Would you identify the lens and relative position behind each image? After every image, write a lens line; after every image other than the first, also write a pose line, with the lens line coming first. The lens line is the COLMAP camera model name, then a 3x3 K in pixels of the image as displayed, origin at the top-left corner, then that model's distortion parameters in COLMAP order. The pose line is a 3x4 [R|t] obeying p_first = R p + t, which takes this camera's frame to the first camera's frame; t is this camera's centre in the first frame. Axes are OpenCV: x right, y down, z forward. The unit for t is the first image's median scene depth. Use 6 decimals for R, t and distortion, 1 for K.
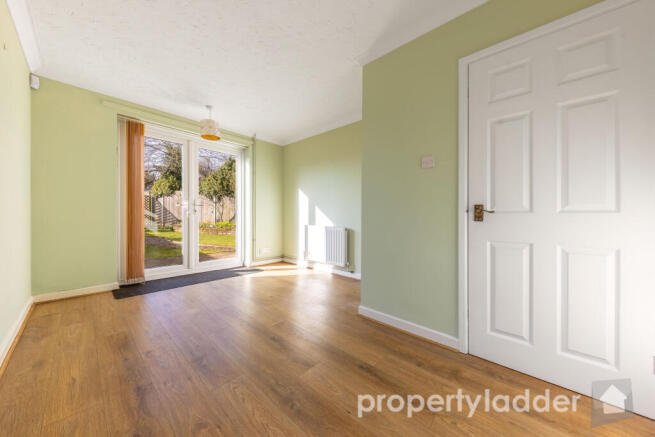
lens RADIAL K [[228.0, 0, 329.8], [0, 228.0, 216.4], [0, 0, 1]] dist [0.010640, 0.000028]
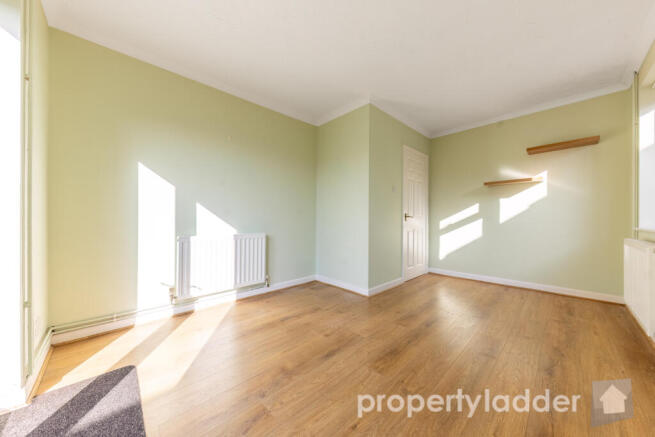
lens RADIAL K [[228.0, 0, 329.8], [0, 228.0, 216.4], [0, 0, 1]] dist [0.010640, 0.000028]
pose [[0.055459, 0.001251, 0.998460, -0.731406], [0.000855, 0.999999, -0.001300, -0.009491], [-0.998461, 0.000926, 0.055458, 0.729692]]
